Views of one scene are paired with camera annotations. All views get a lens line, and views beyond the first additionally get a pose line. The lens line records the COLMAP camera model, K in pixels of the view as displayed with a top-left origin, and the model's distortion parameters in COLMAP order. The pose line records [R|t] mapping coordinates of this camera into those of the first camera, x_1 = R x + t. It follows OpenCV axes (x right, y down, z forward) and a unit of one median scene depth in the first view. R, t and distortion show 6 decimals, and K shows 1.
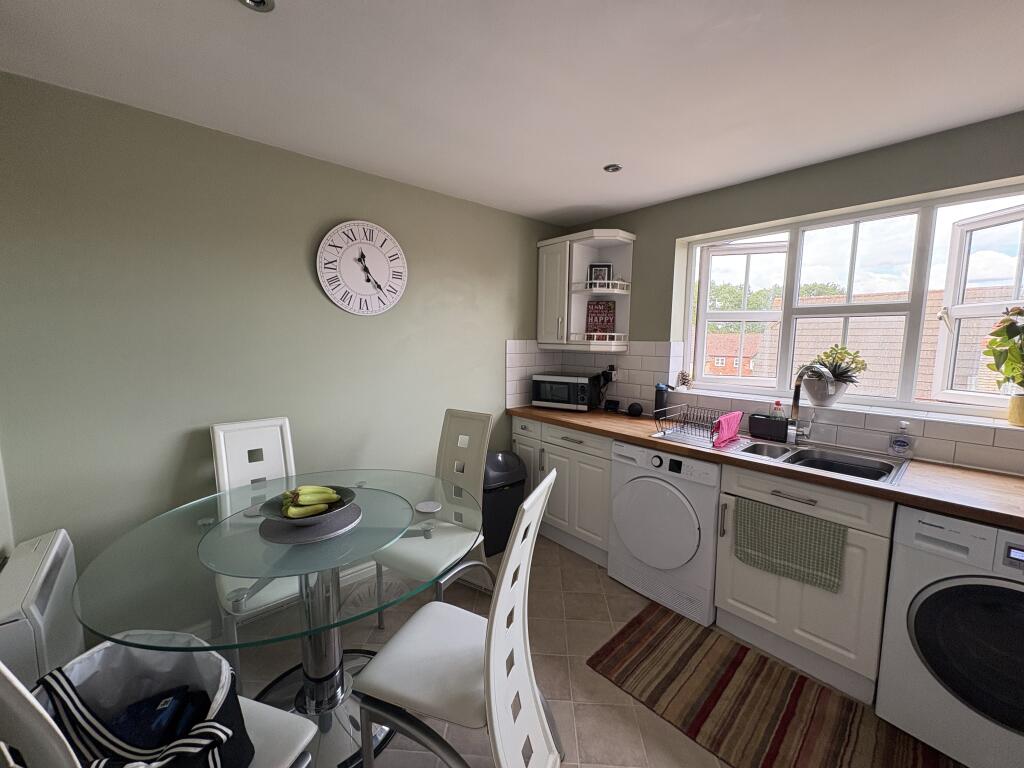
lens RADIAL K [[407.9, 0, 512.0], [0, 407.9, 384.0], [0, 0, 1]] dist [0.000693, 0.000101]
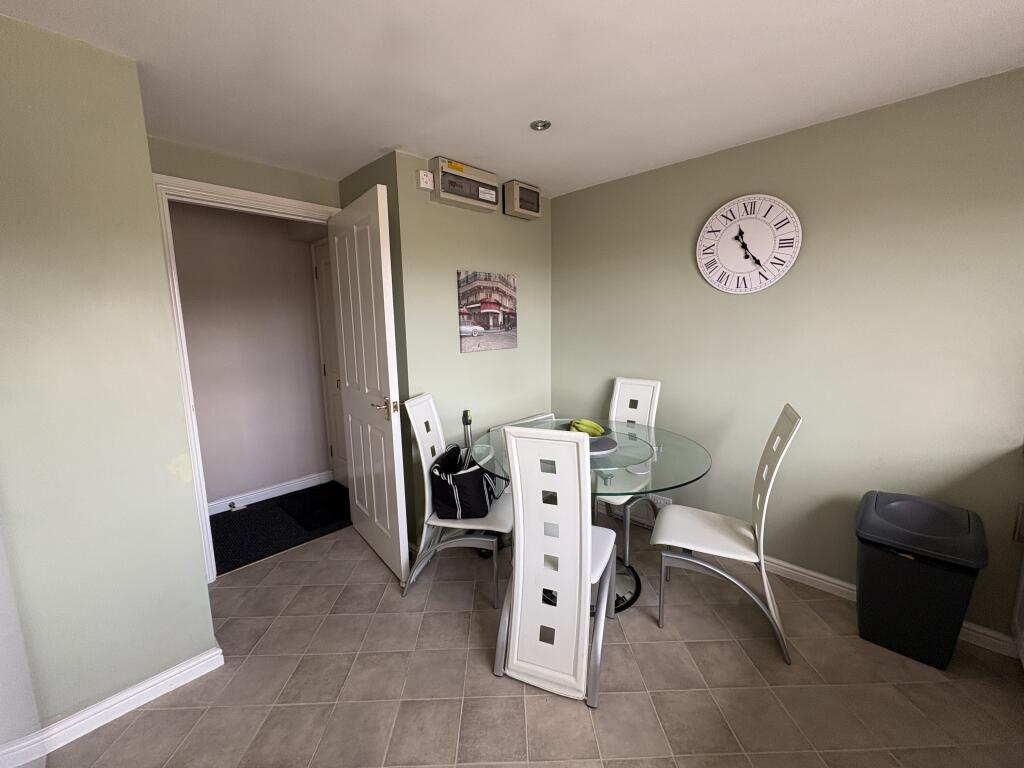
lens RADIAL K [[407.9, 0, 512.0], [0, 407.9, 384.0], [0, 0, 1]] dist [0.000693, 0.000101]
pose [[0.085917, 0.146854, -0.985420, 0.607164], [-0.090537, 0.986136, 0.139067, -0.042154], [0.992180, 0.077269, 0.098021, 0.385357]]
